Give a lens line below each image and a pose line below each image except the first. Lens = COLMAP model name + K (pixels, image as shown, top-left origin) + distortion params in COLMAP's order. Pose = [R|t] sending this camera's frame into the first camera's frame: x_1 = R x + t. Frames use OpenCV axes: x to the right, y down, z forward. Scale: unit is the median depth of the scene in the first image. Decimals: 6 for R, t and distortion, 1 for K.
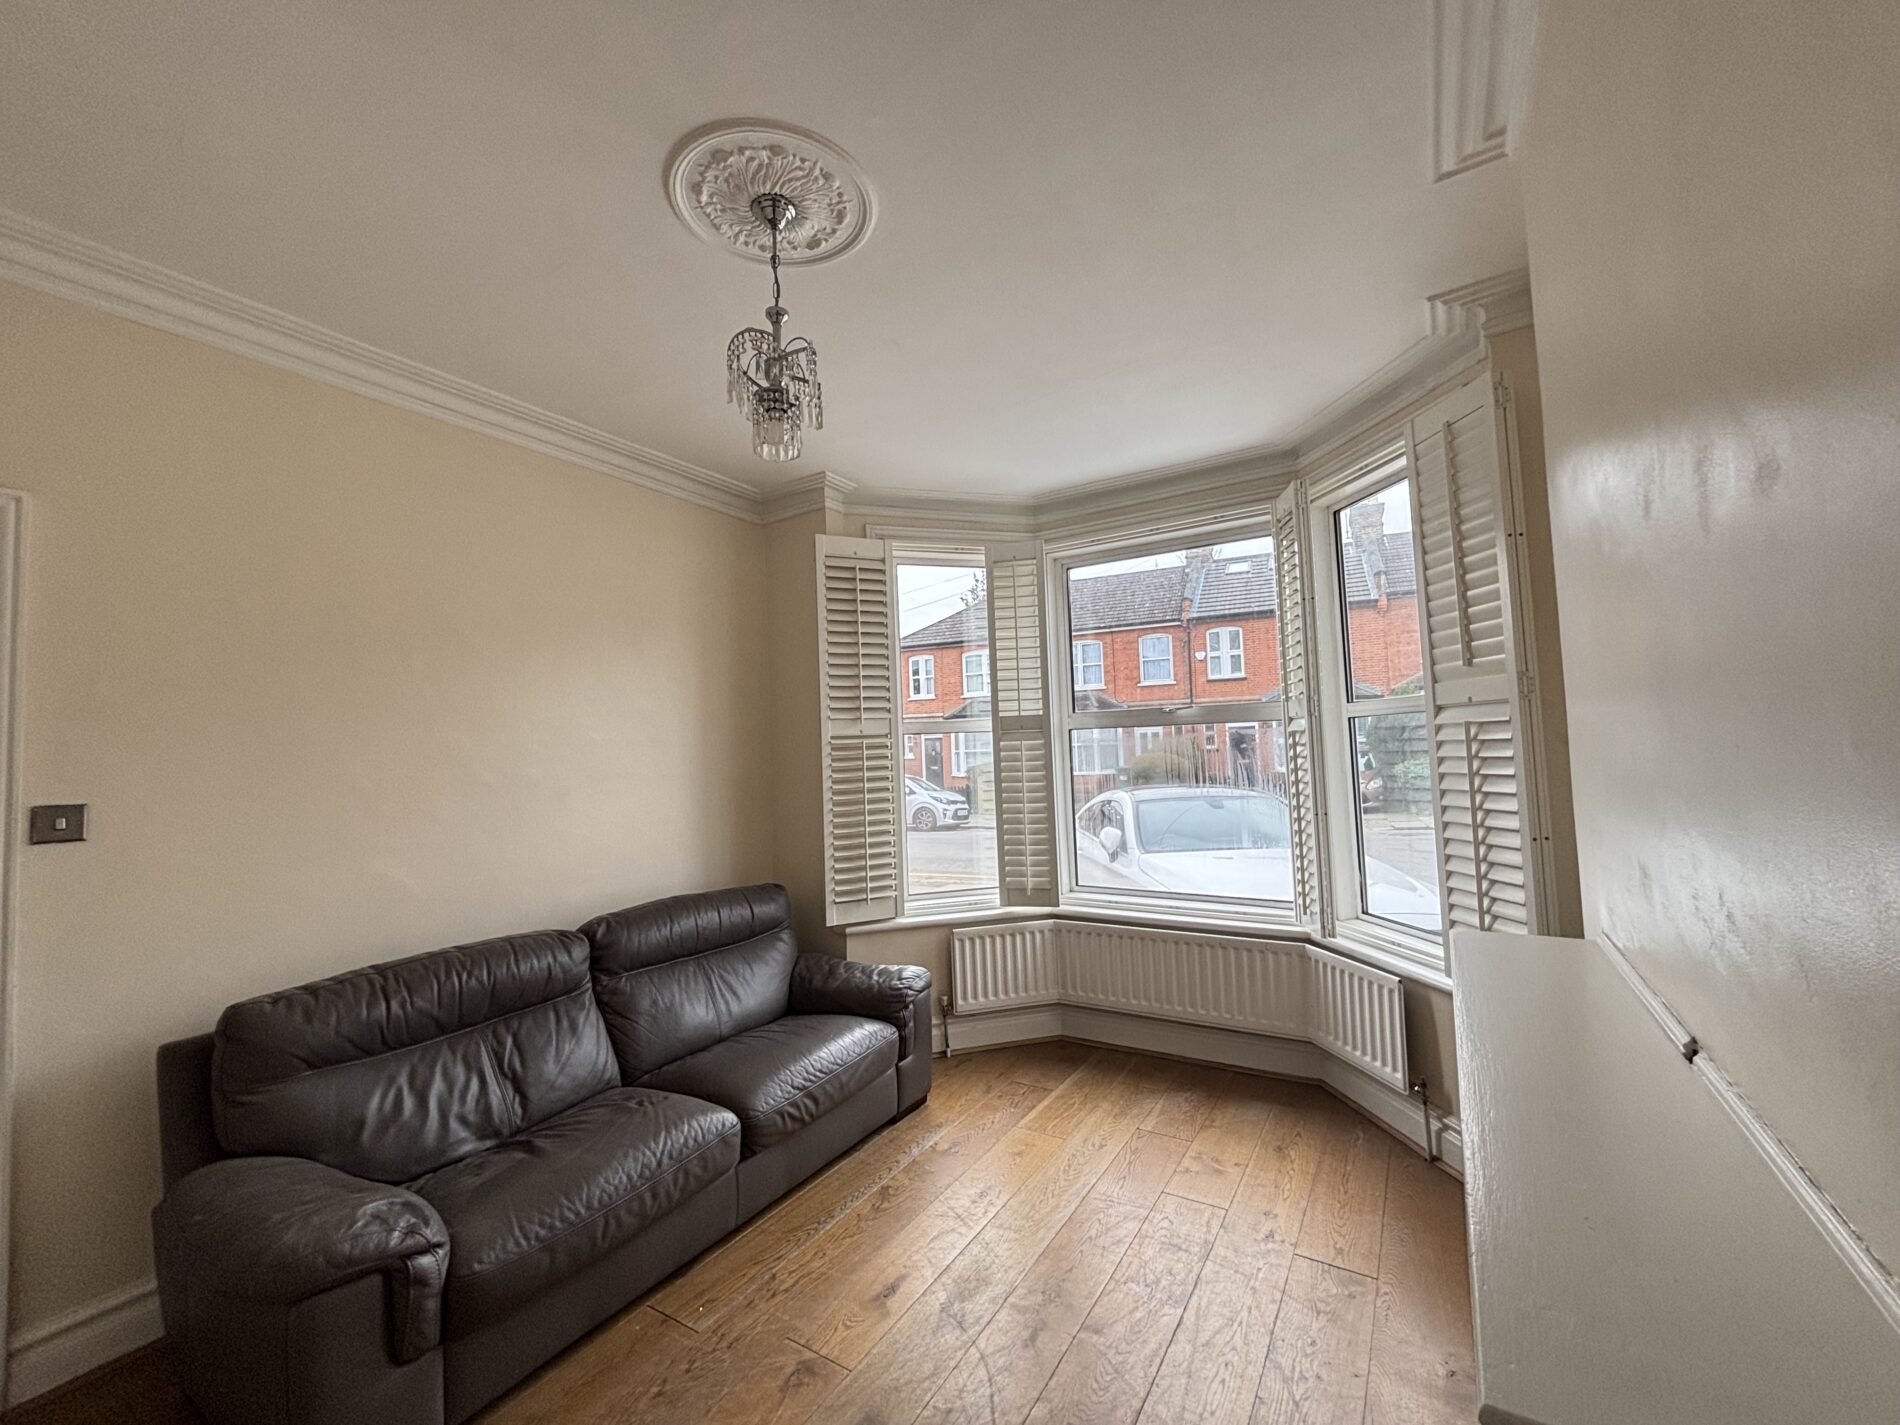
lens RADIAL K [[763.7, 0, 947.9], [0, 763.7, 711.7], [0, 0, 1]] dist [-0.001108, -0.000319]
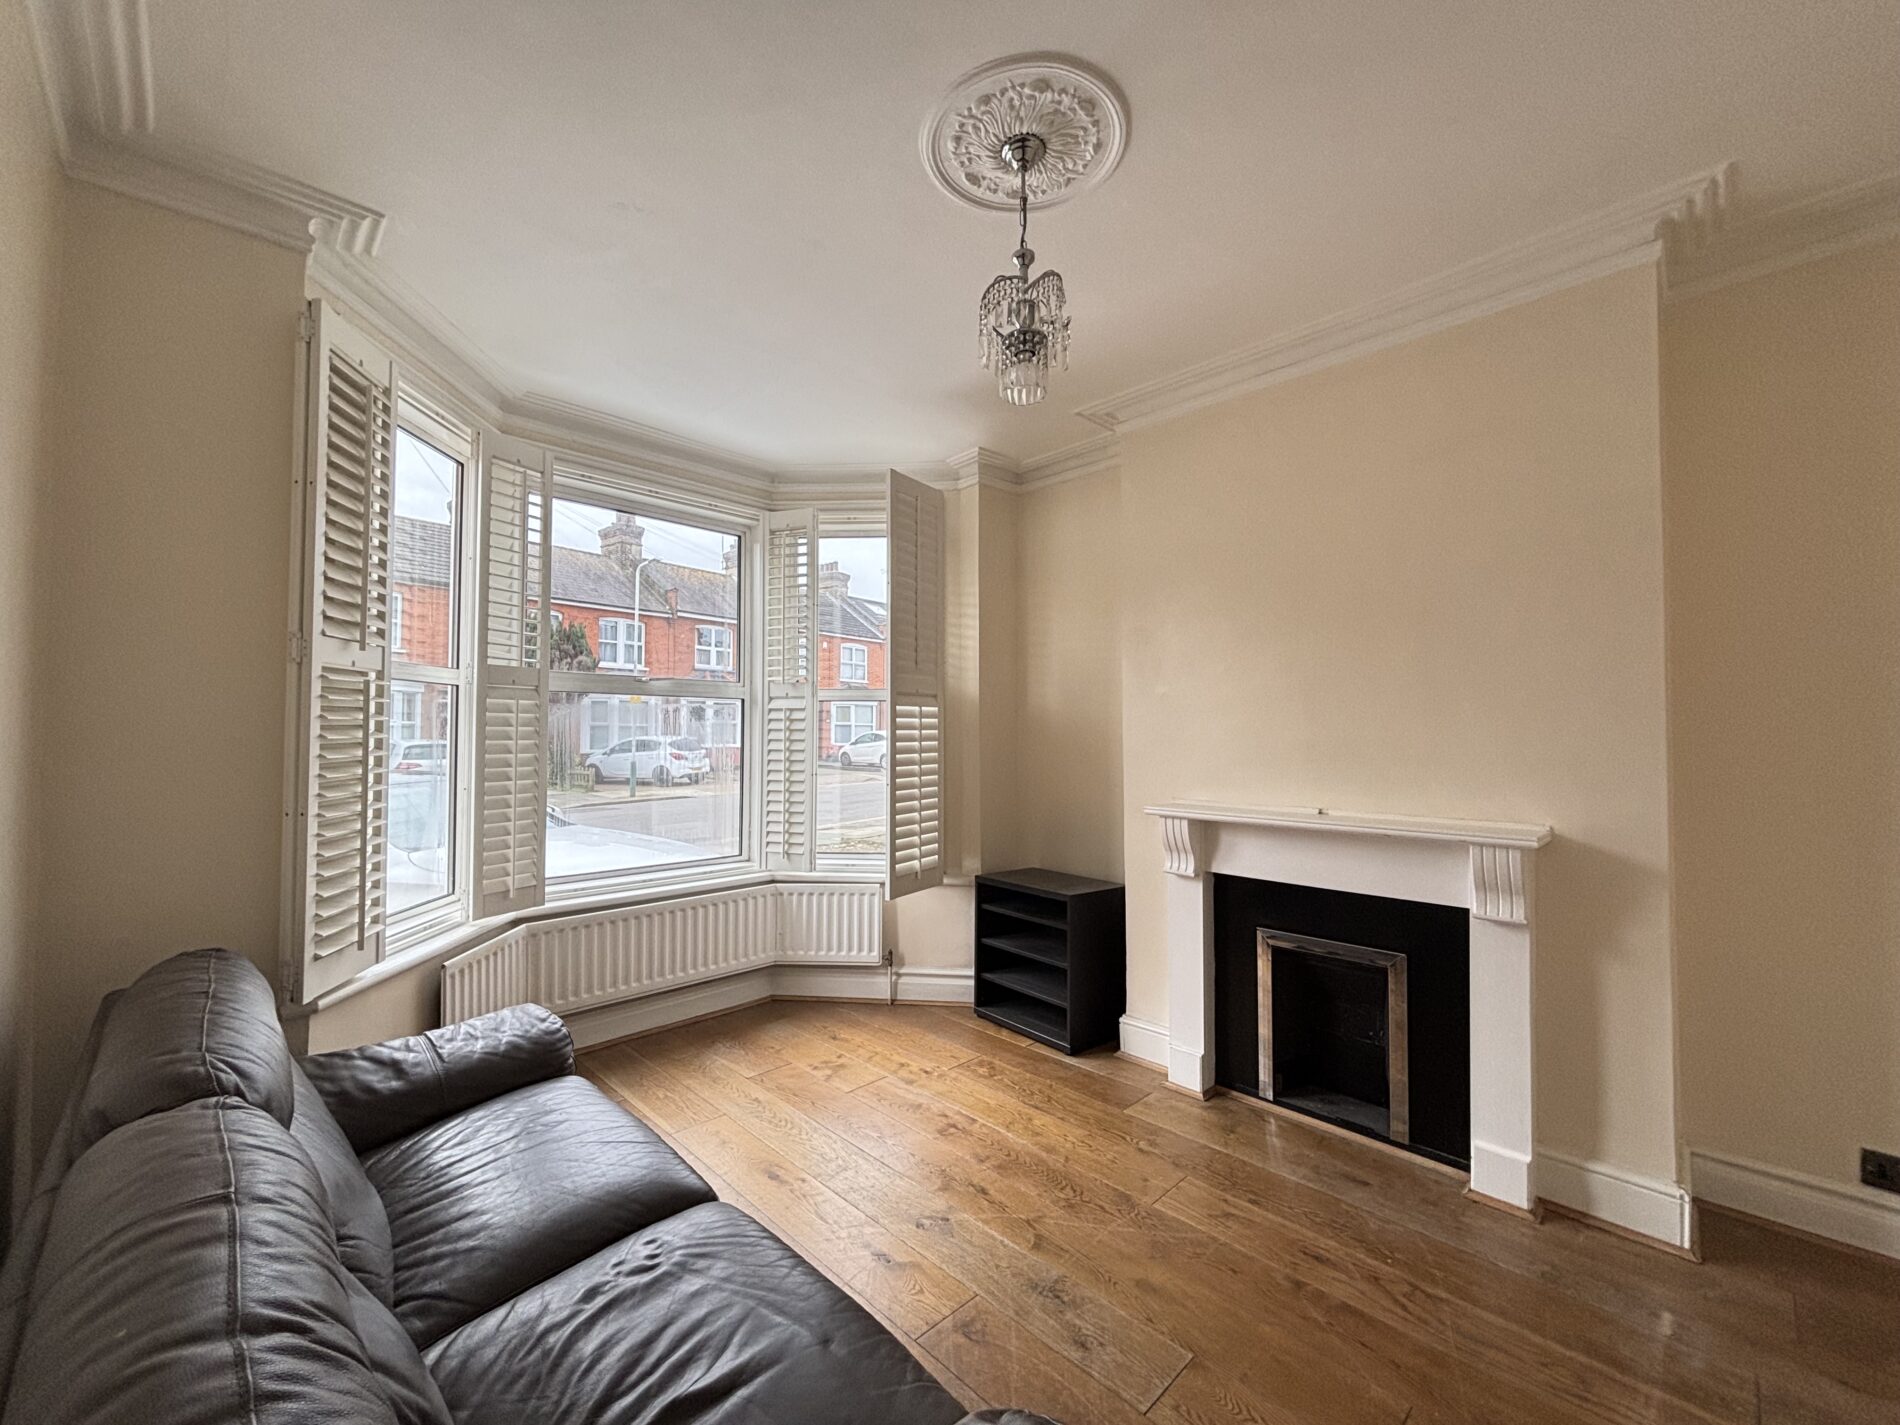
lens RADIAL K [[763.7, 0, 947.9], [0, 763.7, 711.7], [0, 0, 1]] dist [-0.001108, -0.000319]
pose [[0.224889, 0.061958, 0.972413, -0.690991], [-0.061945, 0.996867, -0.049190, 0.076231], [-0.972413, -0.049174, 0.228022, 0.489279]]
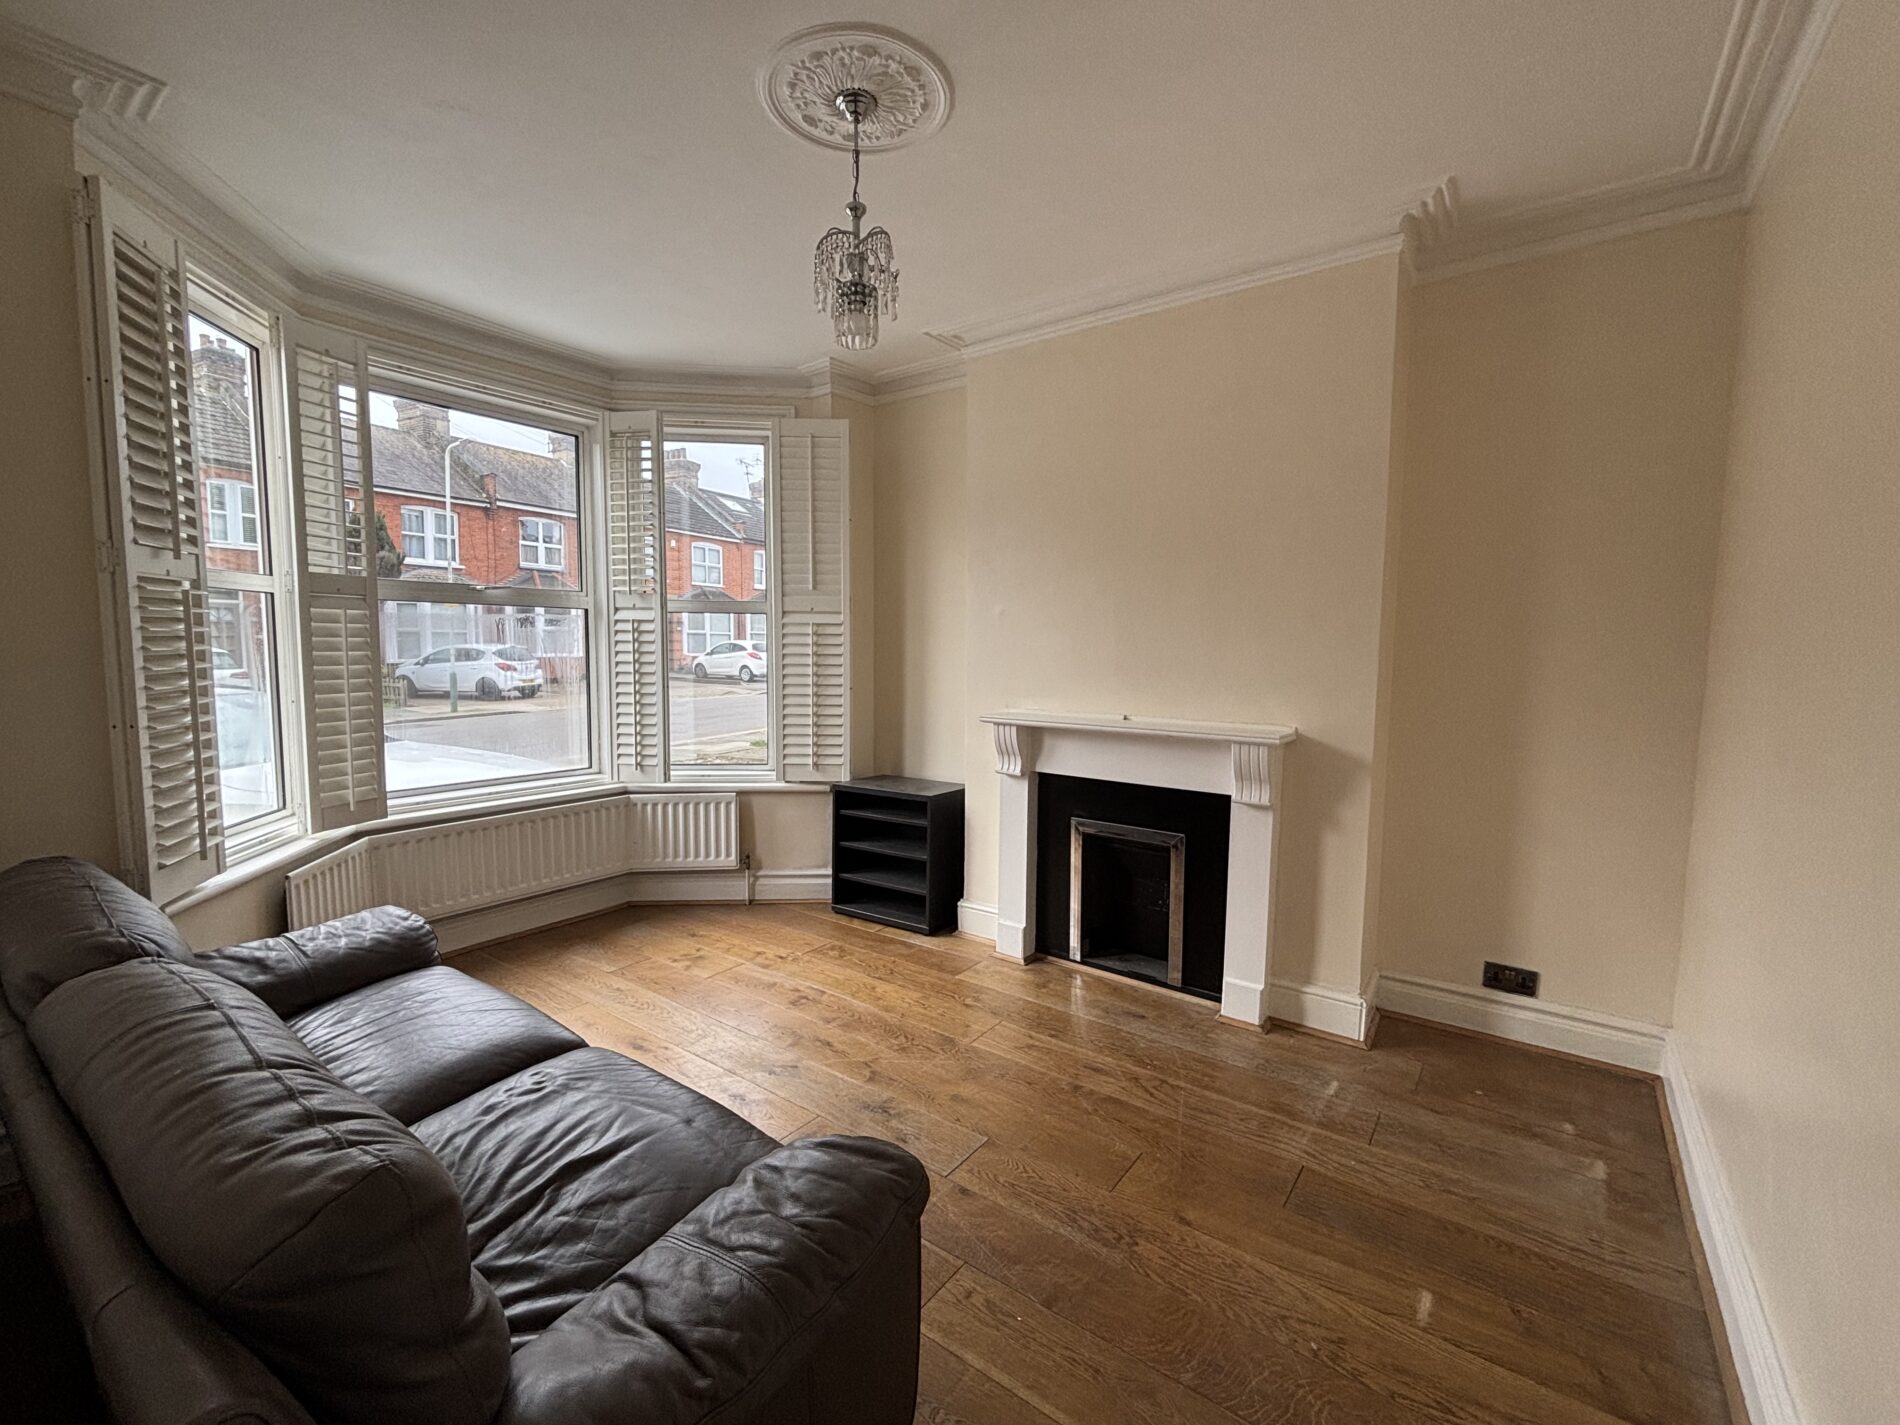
lens RADIAL K [[814.0, 0, 950.2], [0, 814.0, 711.0], [0, 0, 1]] dist [-0.000174, 0.000026]
pose [[0.063277, -0.047928, 0.996844, -0.822433], [-0.064774, 0.996543, 0.052025, 0.071307], [-0.995892, -0.067861, 0.059954, 0.435518]]
